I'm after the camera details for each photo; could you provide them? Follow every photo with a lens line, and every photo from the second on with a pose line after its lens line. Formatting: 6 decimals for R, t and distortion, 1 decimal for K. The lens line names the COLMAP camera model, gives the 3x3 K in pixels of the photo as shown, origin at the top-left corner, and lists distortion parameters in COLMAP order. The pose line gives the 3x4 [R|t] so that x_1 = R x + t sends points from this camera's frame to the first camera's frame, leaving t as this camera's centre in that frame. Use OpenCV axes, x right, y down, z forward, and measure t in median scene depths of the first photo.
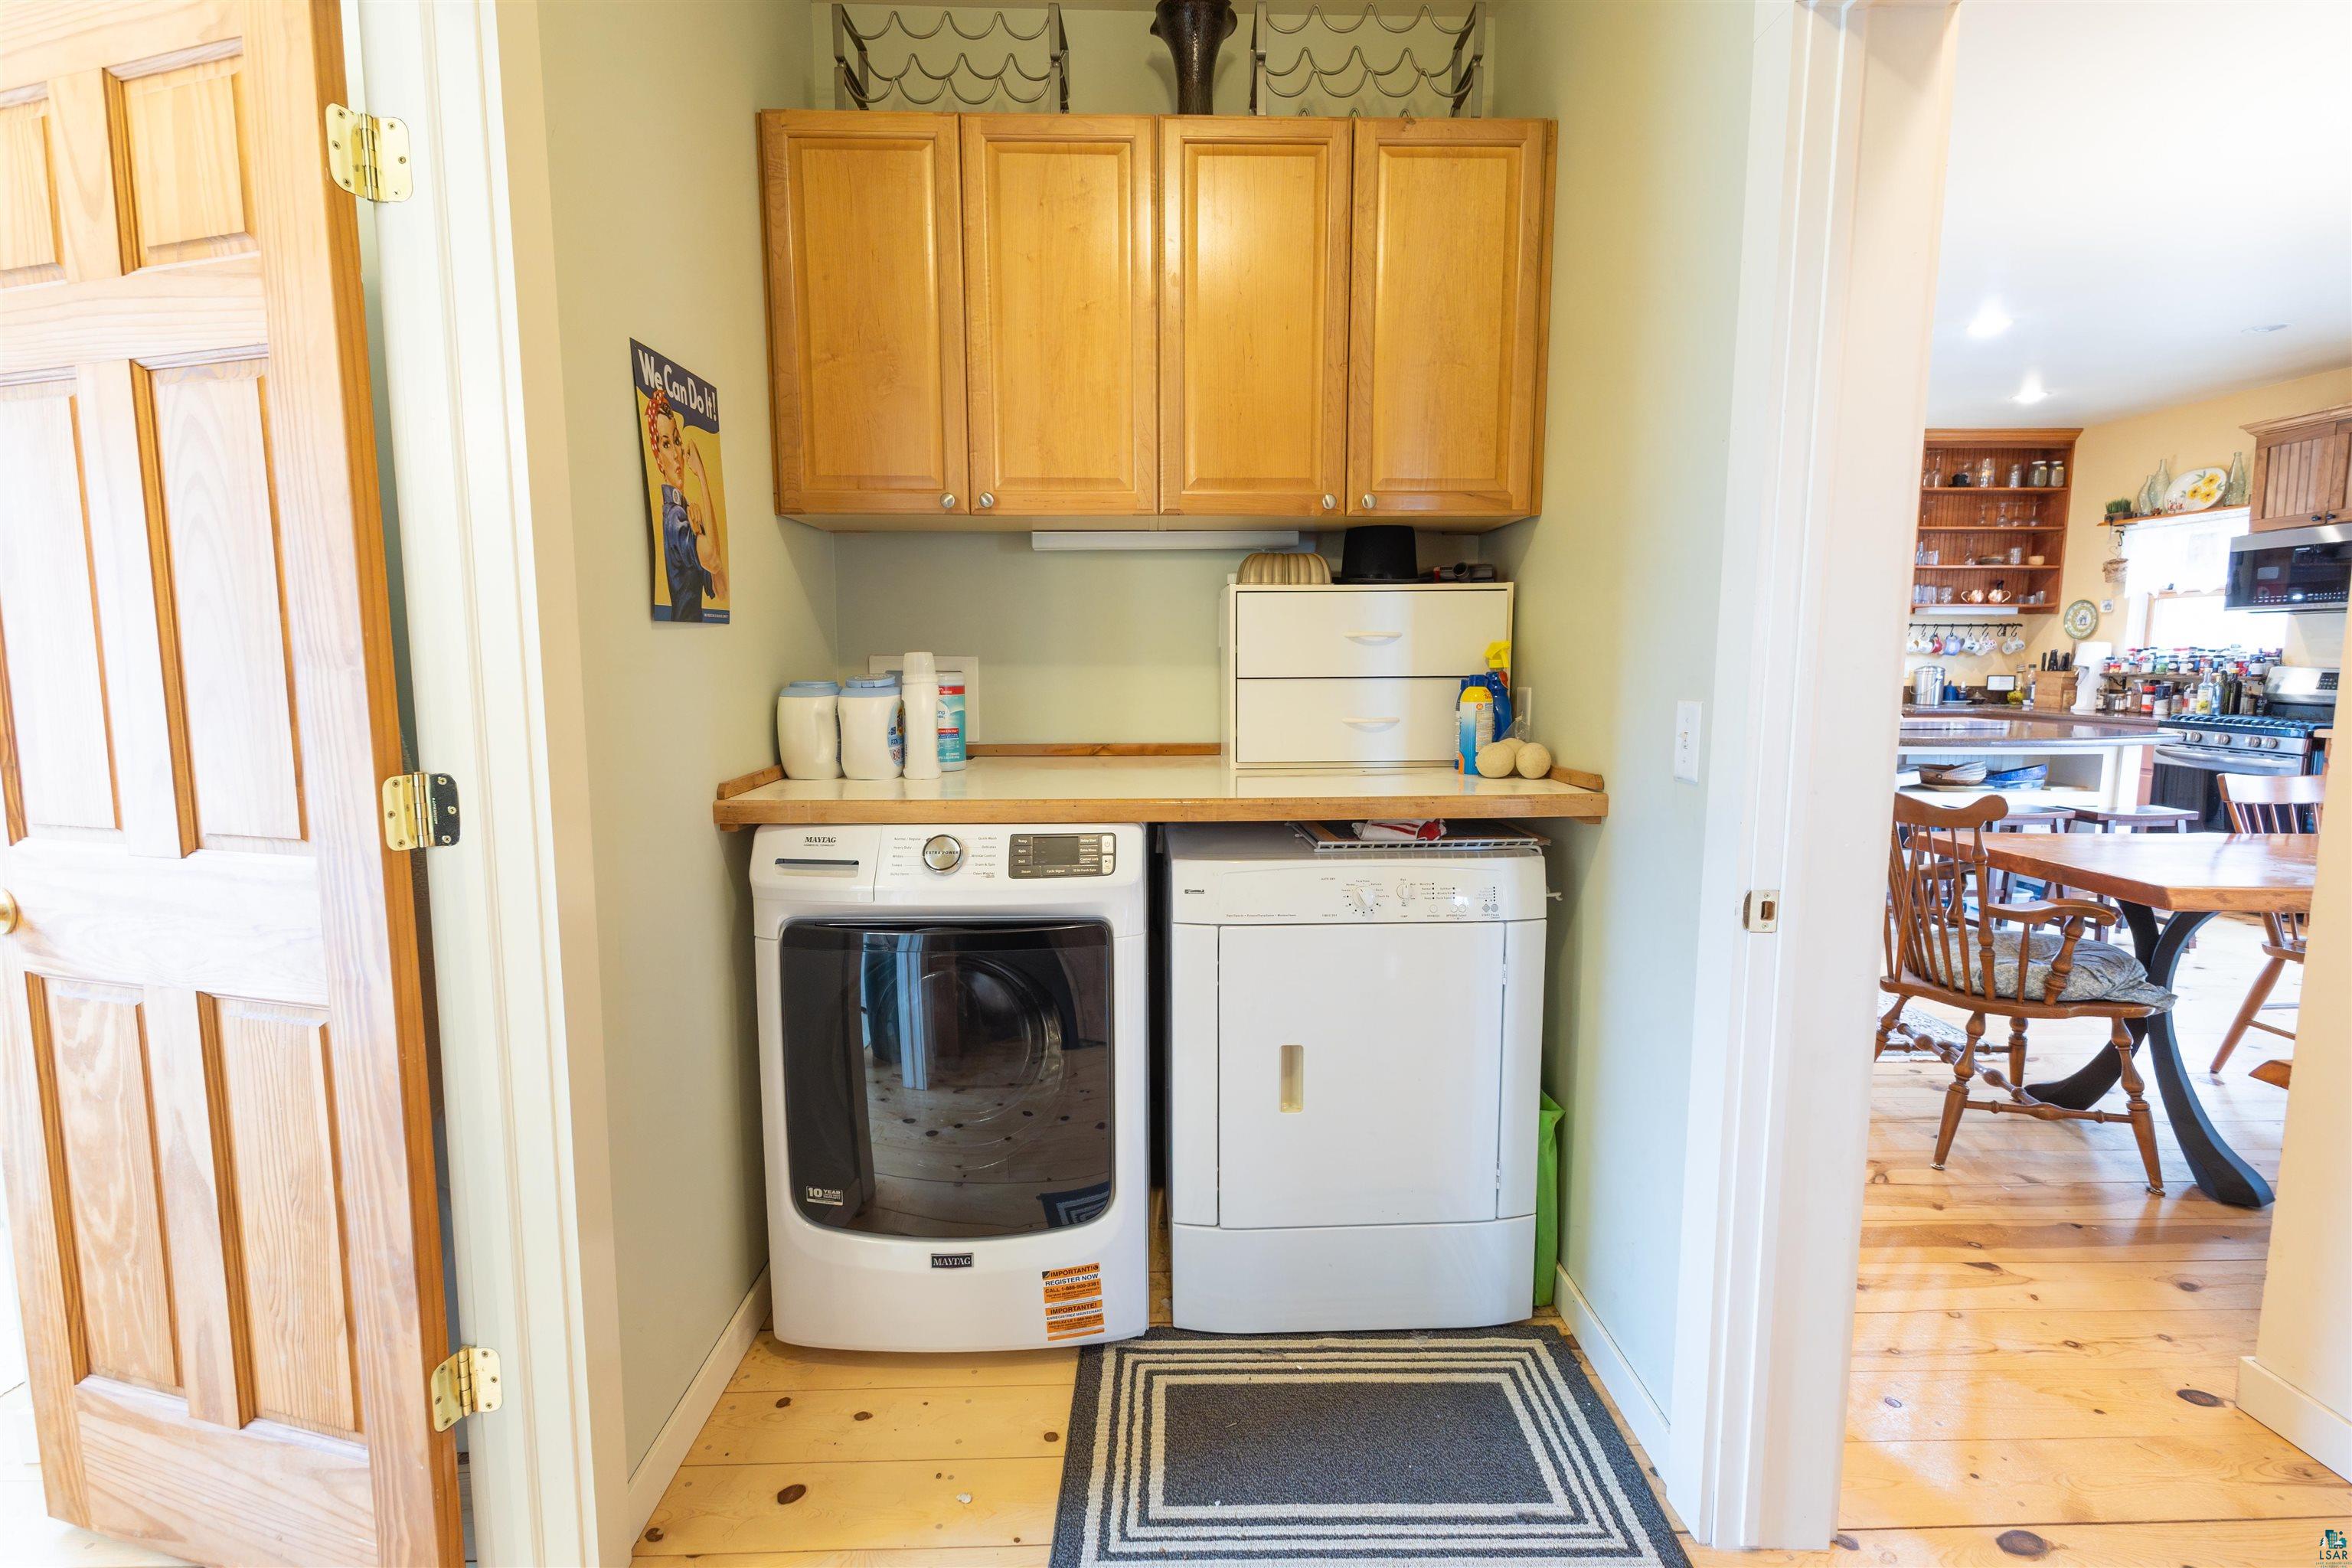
lens RADIAL K [[1008.6, 0, 1064.2], [0, 1008.6, 759.6], [0, 0, 1]] dist [0.008449, -0.002725]
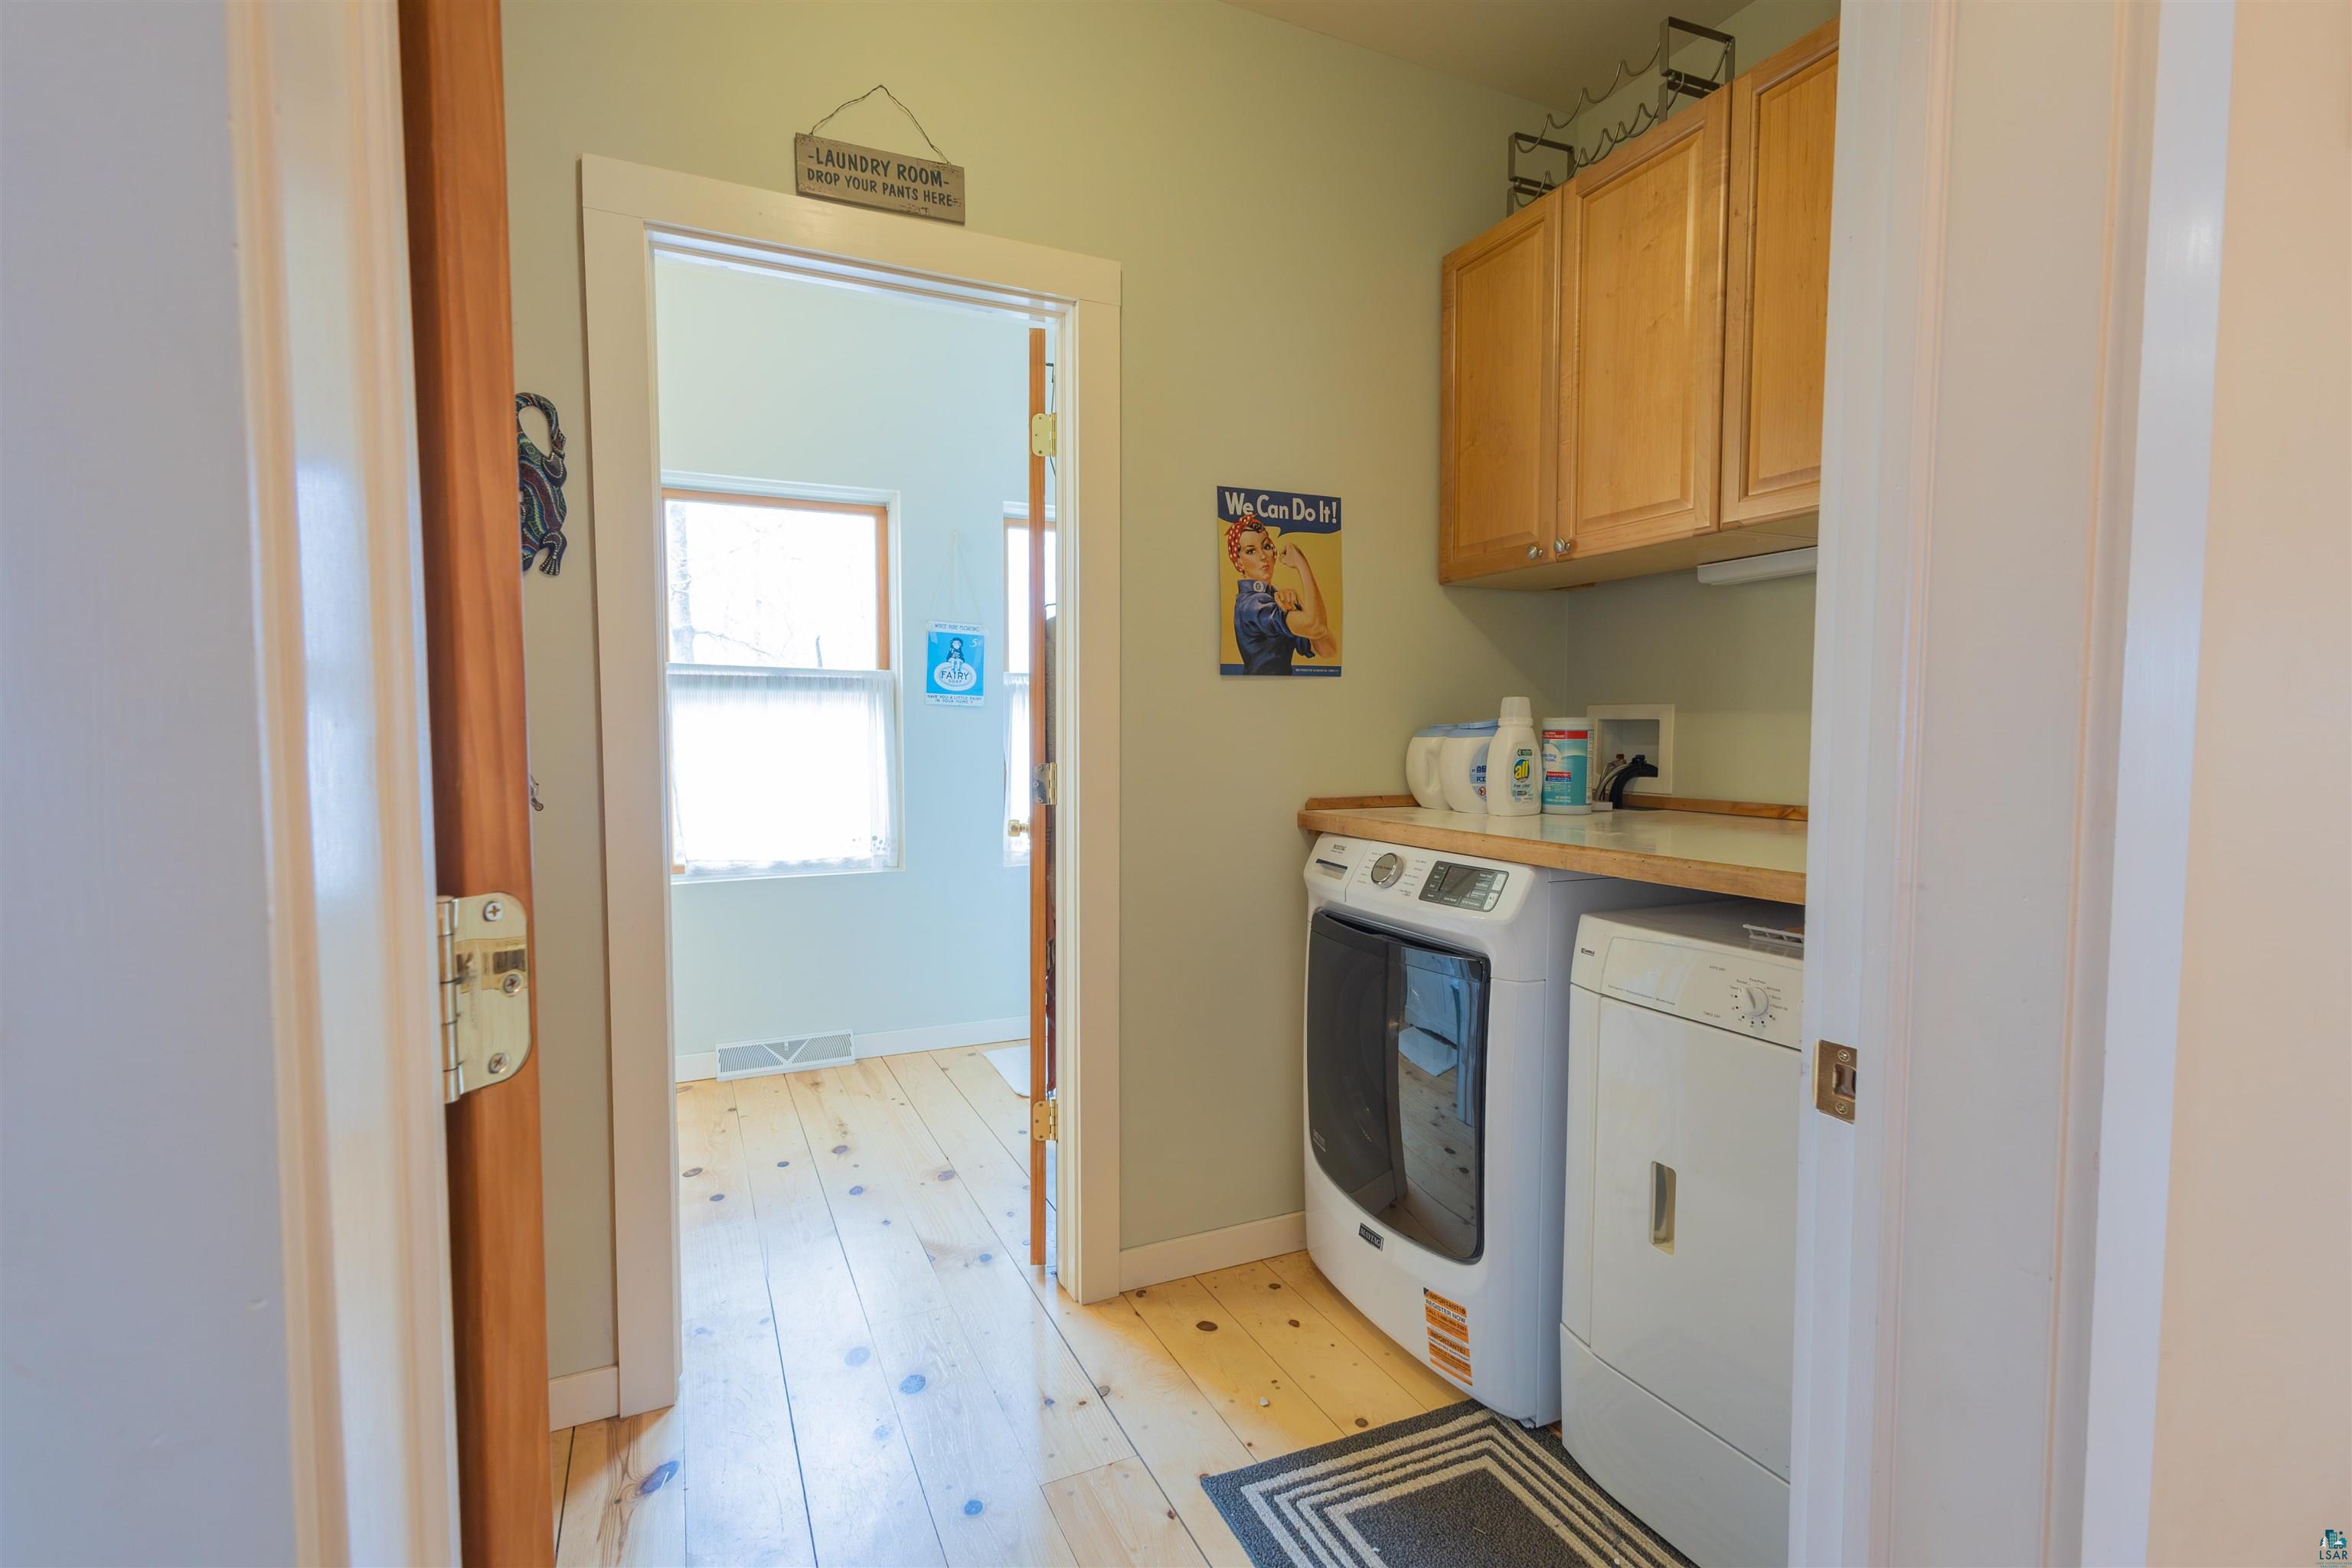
lens RADIAL K [[1008.6, 0, 1288.9], [0, 1008.6, 773.4], [0, 0, 1]] dist [0.008449, -0.002725]
pose [[0.505750, 0.040835, -0.861713, 0.856686], [-0.093428, 0.995597, -0.007654, 0.005208], [0.857606, 0.084379, 0.507338, 0.345115]]
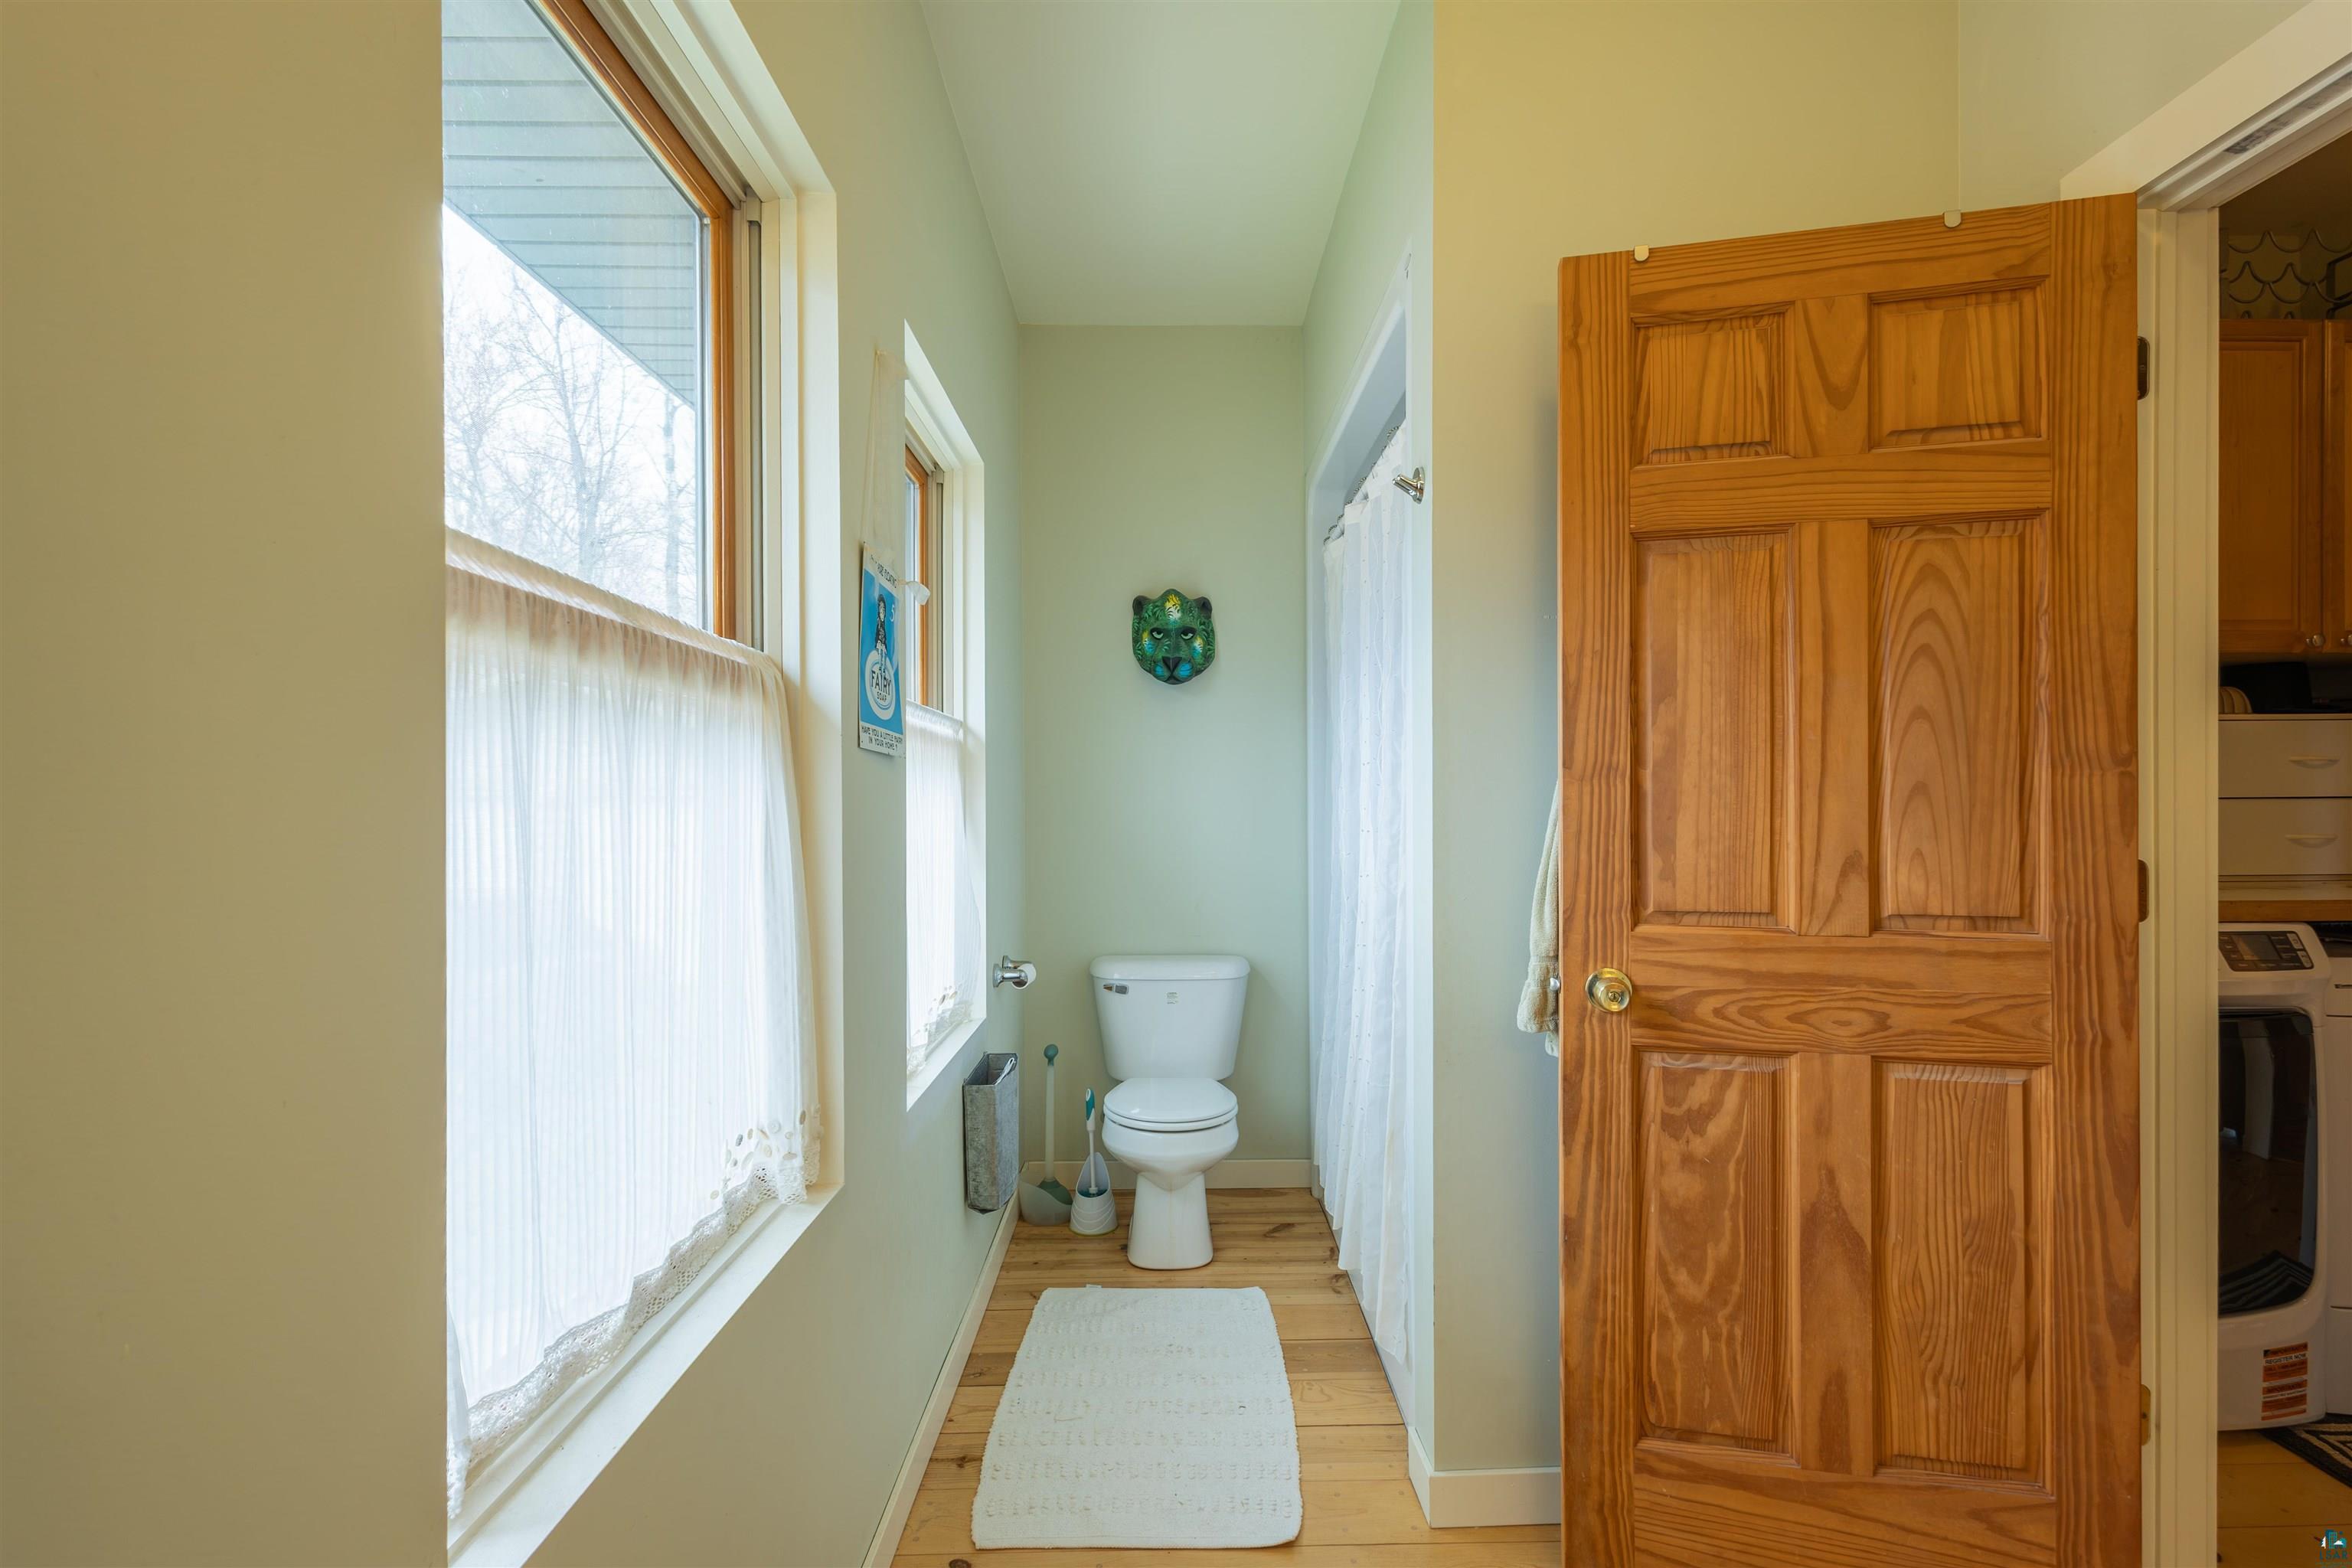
lens RADIAL K [[1076.9, 0, 1177.5], [0, 1076.9, 793.4], [0, 0, 1]] dist [0.008281, -0.000622]
pose [[0.998875, 0.002301, 0.047372, -1.336513], [0.002859, 0.994085, -0.108567, 0.051999], [-0.047341, 0.108580, 0.992960, -0.154496]]
